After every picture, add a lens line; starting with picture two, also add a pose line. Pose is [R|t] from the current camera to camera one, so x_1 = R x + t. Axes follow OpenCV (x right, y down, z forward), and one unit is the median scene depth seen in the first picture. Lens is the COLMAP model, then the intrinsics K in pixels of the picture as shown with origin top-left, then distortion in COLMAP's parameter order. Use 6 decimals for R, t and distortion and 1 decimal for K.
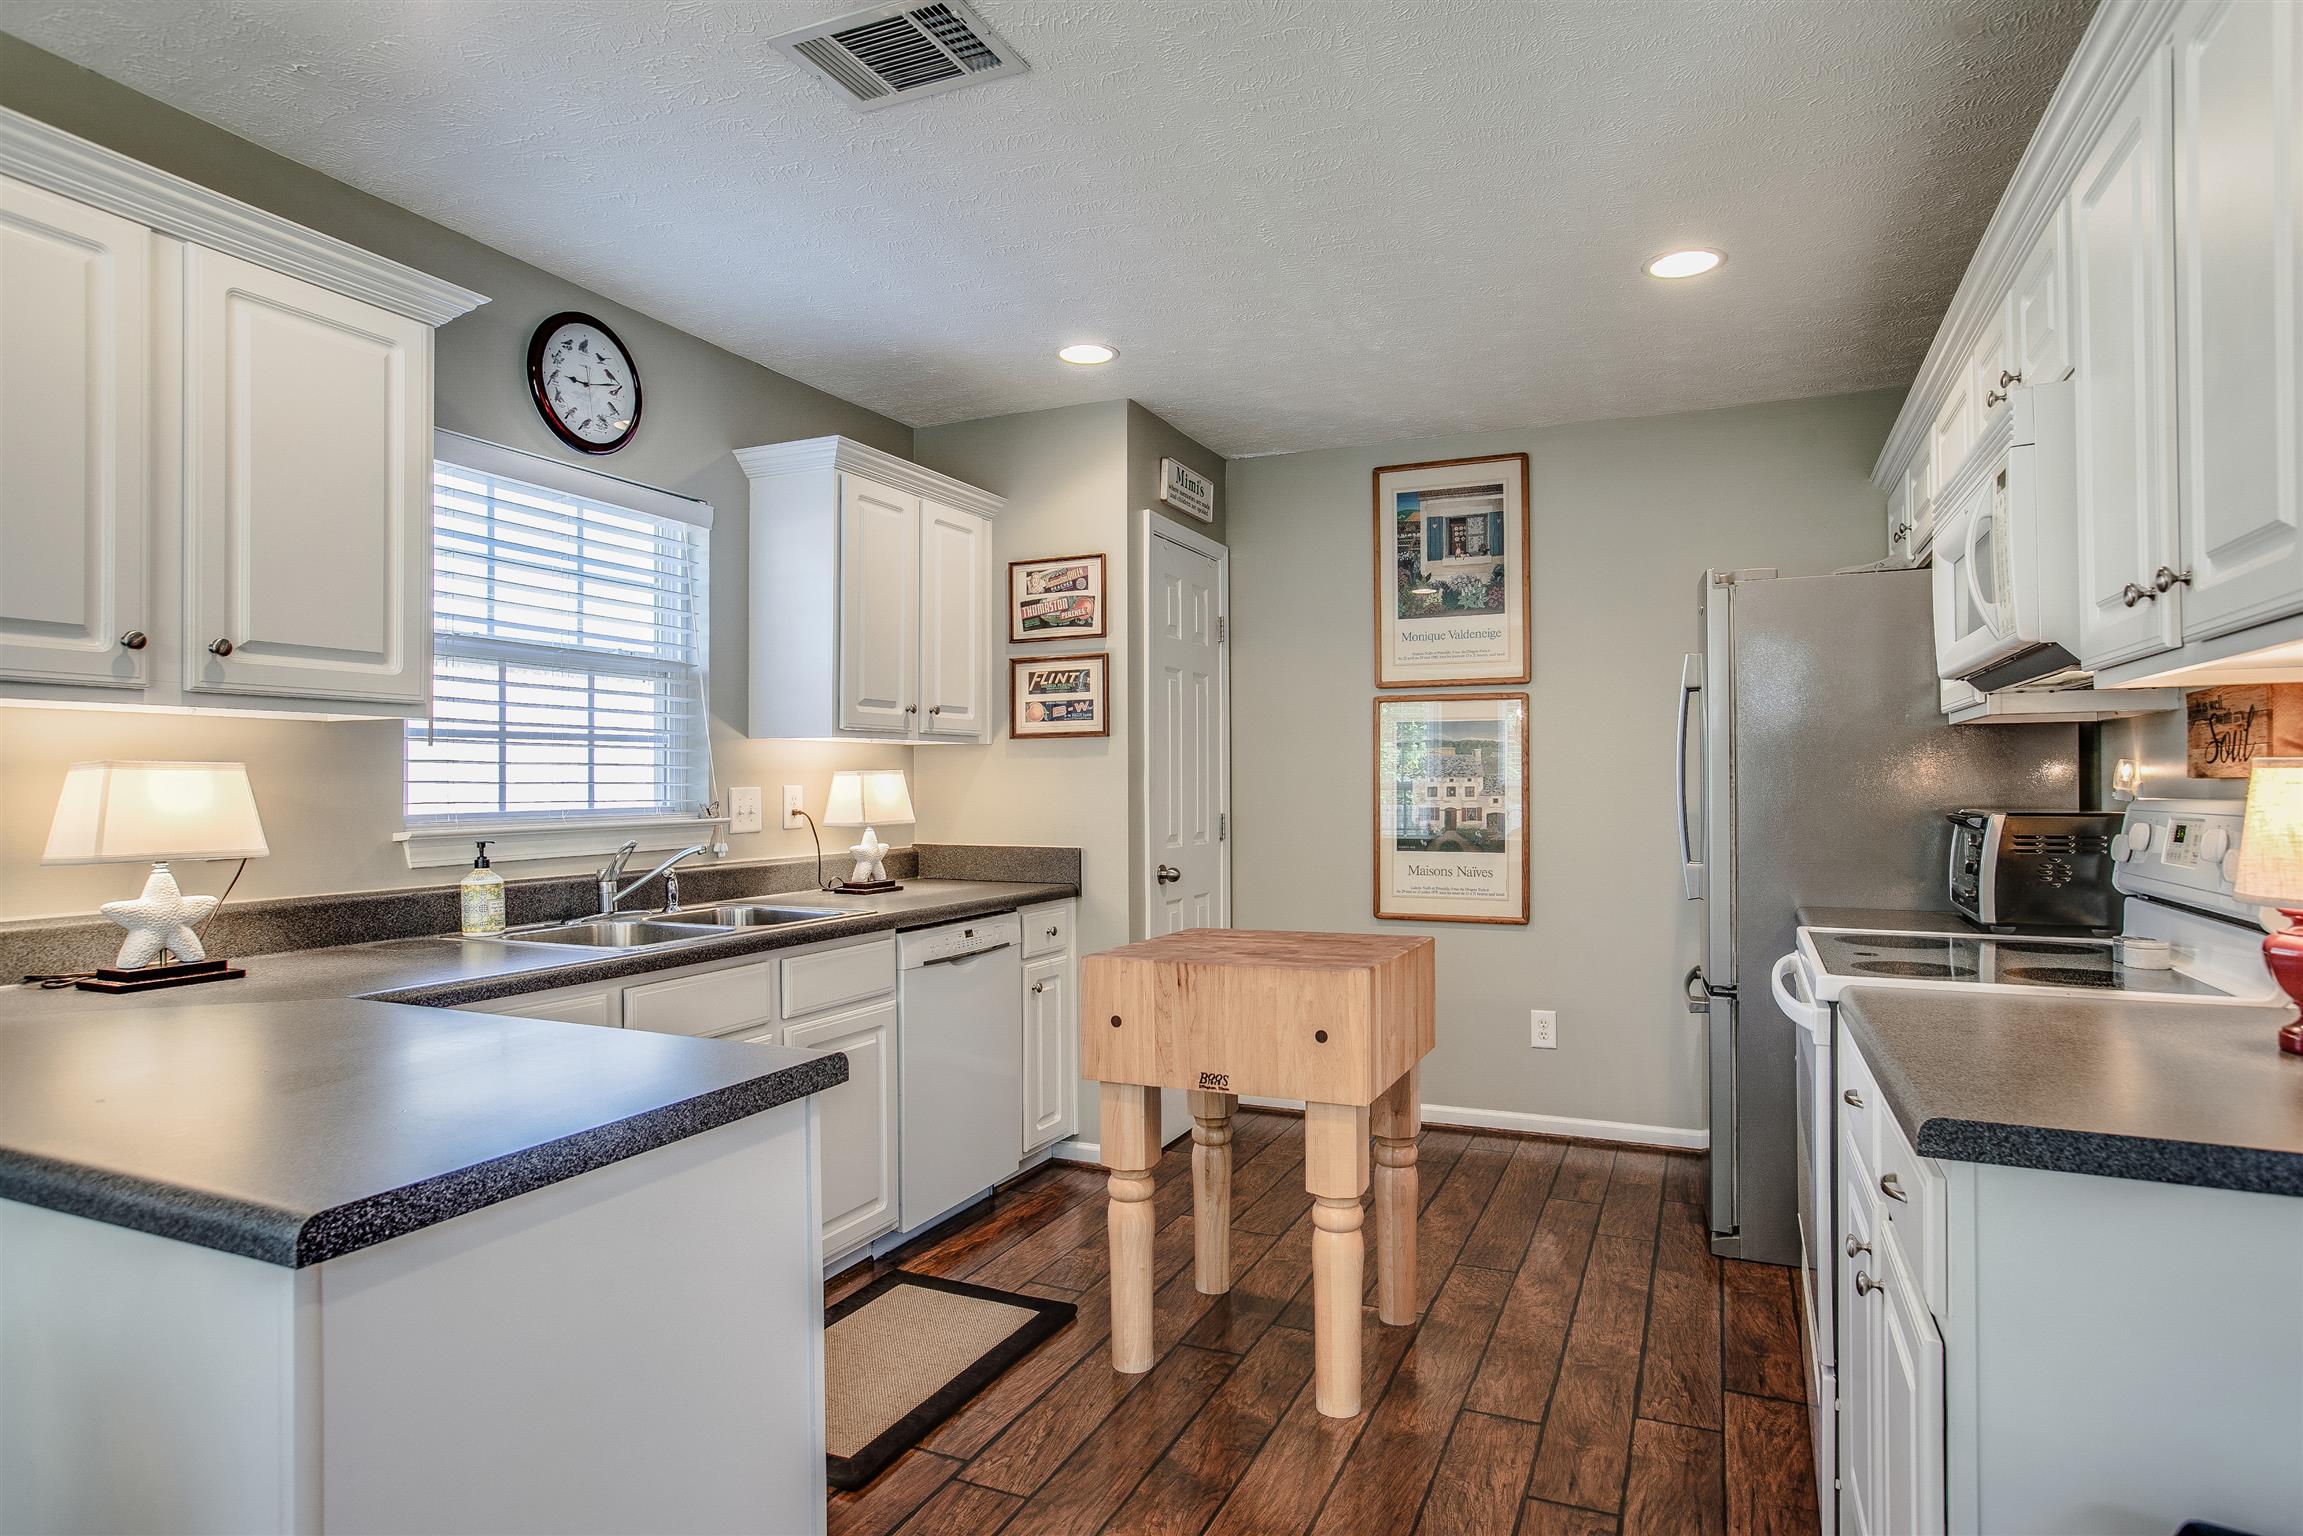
lens RADIAL K [[1297.4, 0, 1151.5], [0, 1297.4, 768.0], [0, 0, 1]] dist [-0.053595, 0.043970]
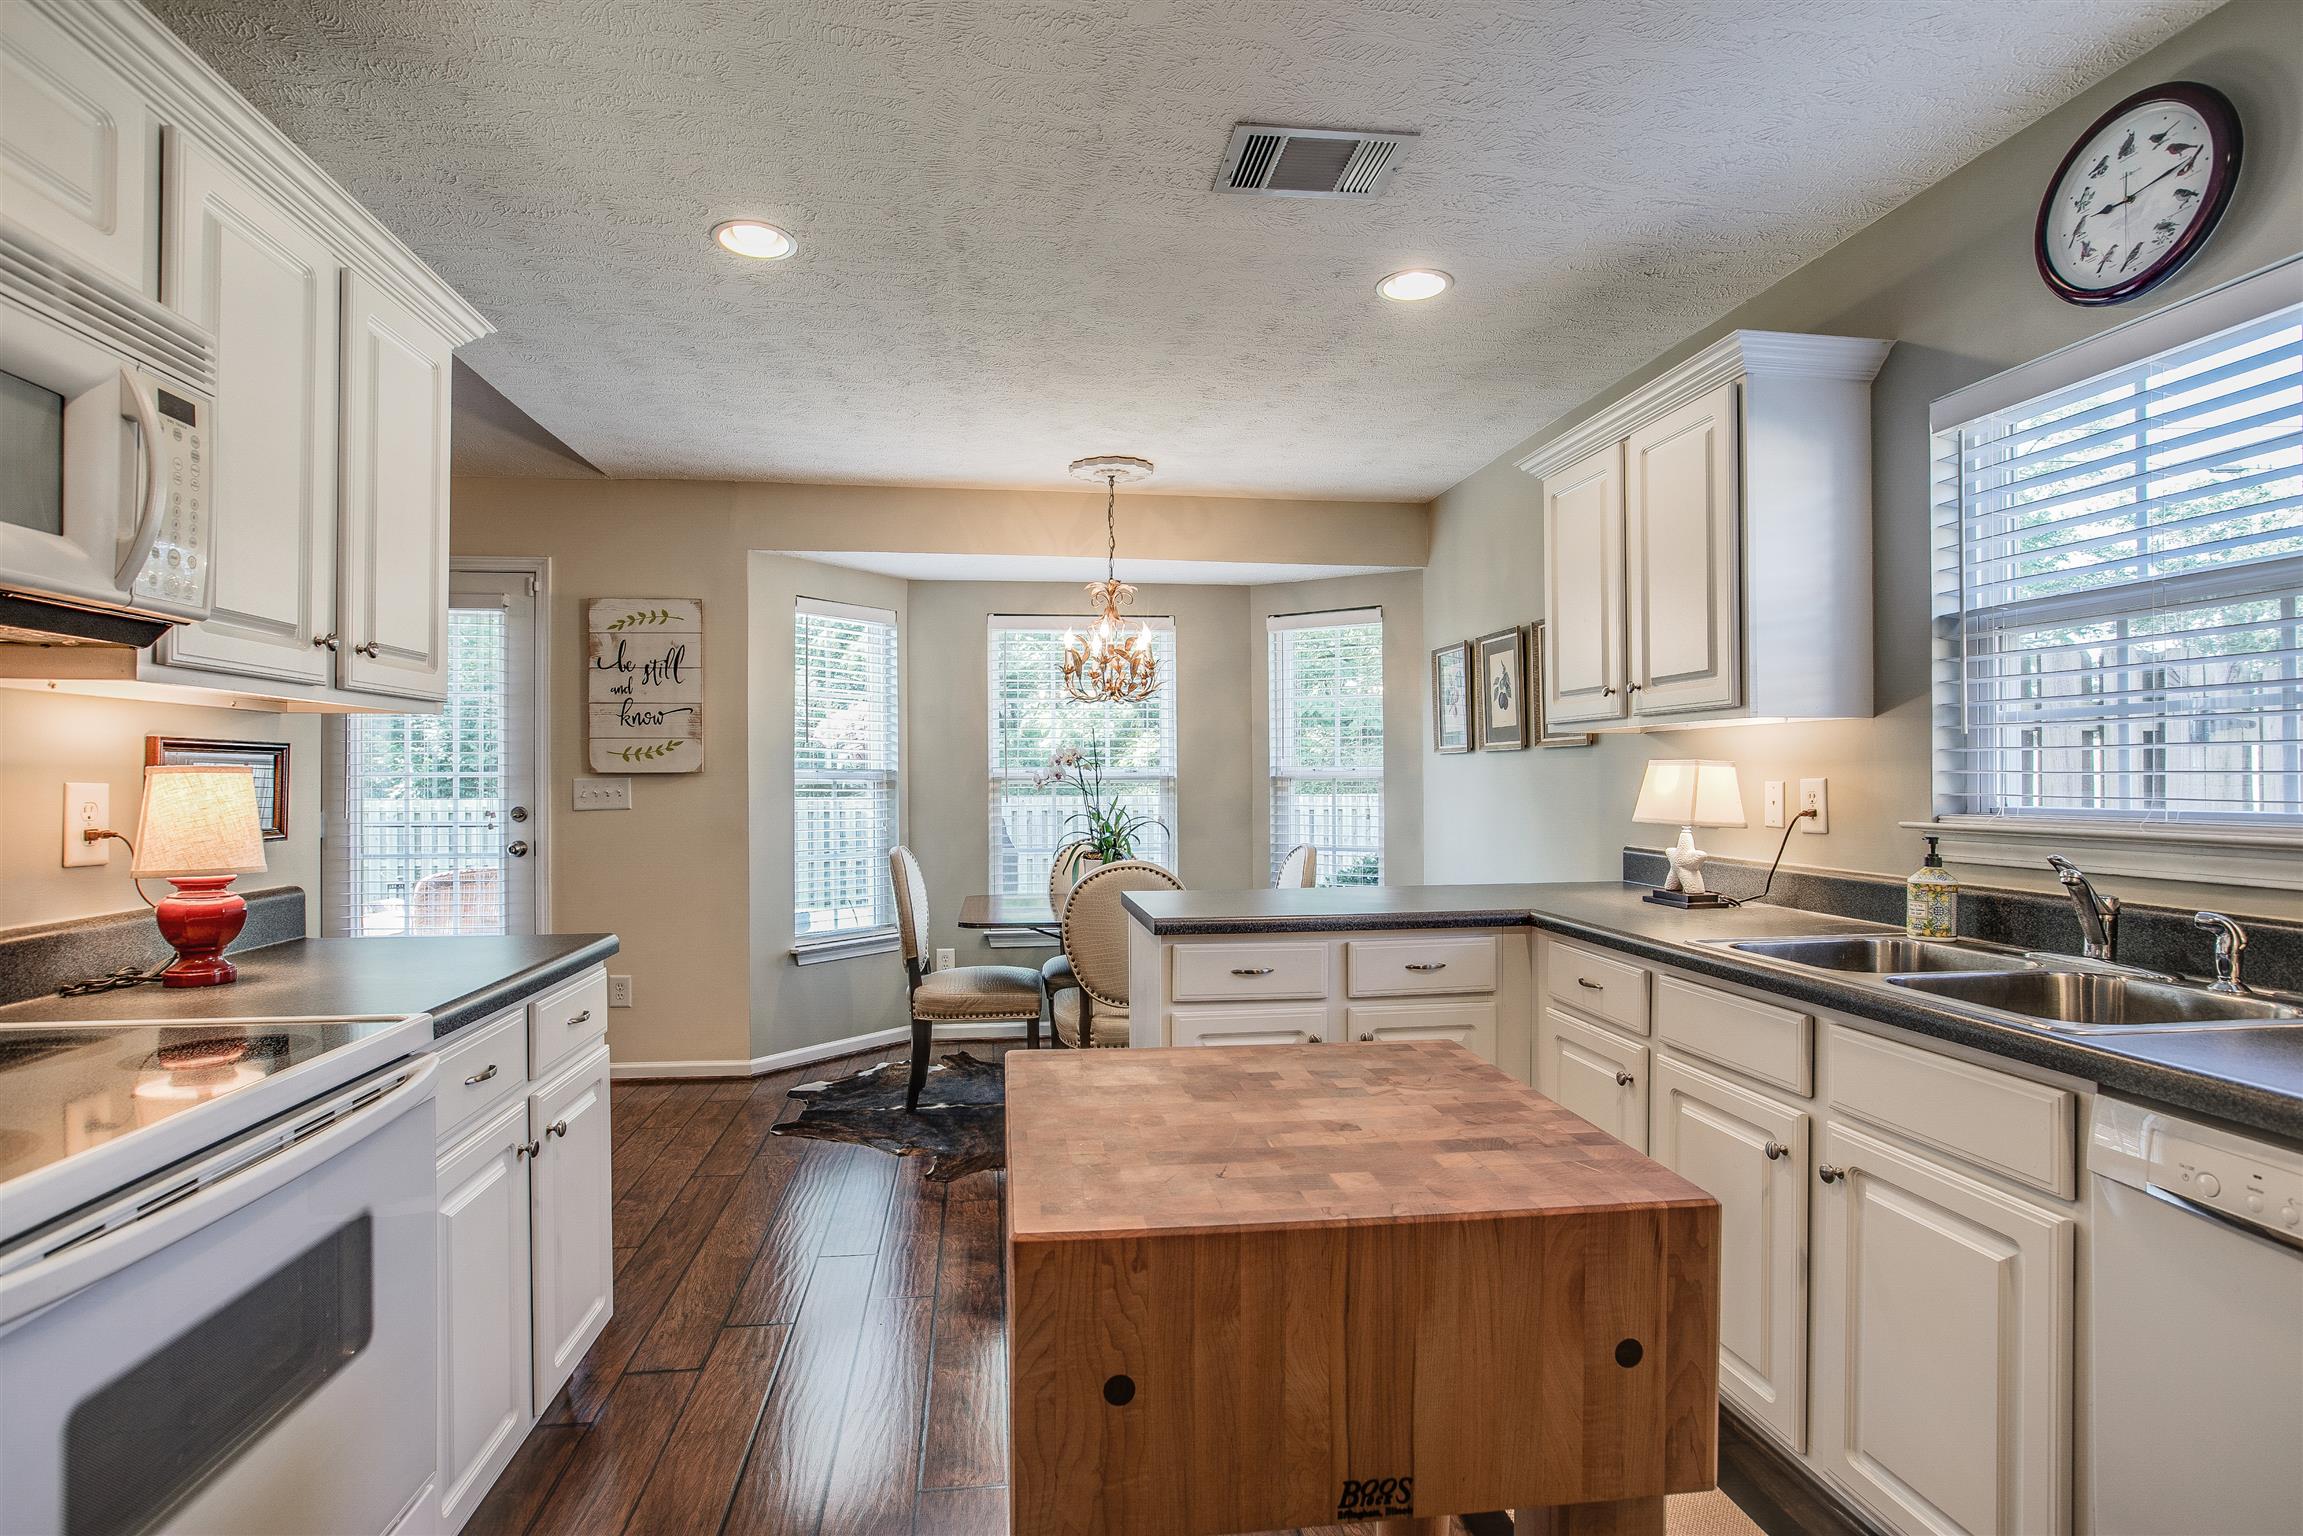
lens RADIAL K [[1297.4, 0, 1151.5], [0, 1297.4, 768.0], [0, 0, 1]] dist [-0.053595, 0.043970]
pose [[-0.858600, -0.015347, -0.512416, 0.371407], [-0.006821, 0.999805, -0.018515, 0.026316], [0.512601, -0.012402, -0.858537, 1.340637]]
